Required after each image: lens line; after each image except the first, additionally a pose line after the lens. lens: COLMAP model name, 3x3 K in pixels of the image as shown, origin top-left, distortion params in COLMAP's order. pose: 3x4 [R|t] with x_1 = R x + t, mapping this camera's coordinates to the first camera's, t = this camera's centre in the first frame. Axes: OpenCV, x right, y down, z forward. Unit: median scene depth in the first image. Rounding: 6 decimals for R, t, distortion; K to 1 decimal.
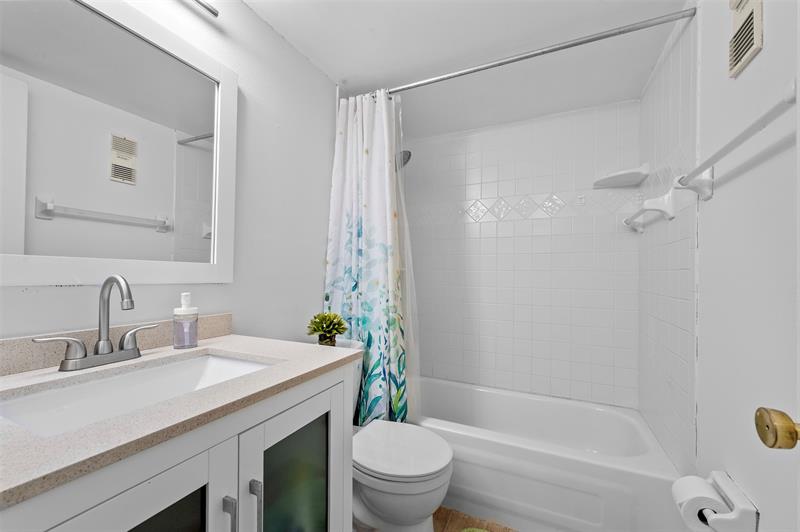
lens RADIAL K [[335.0, 0, 400.8], [0, 335.0, 268.8], [0, 0, 1]] dist [0.007588, -0.000718]
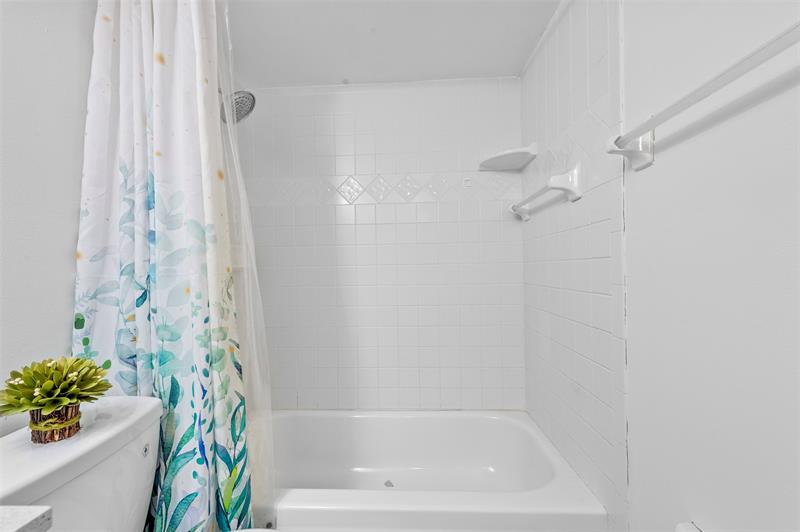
lens RADIAL K [[335.0, 0, 399.1], [0, 335.0, 272.7], [0, 0, 1]] dist [0.007588, -0.000718]
pose [[0.928105, -0.029376, 0.371157, 0.052915], [0.020535, 0.999404, 0.027750, 0.004042], [-0.371751, -0.018133, 0.928156, 0.329387]]
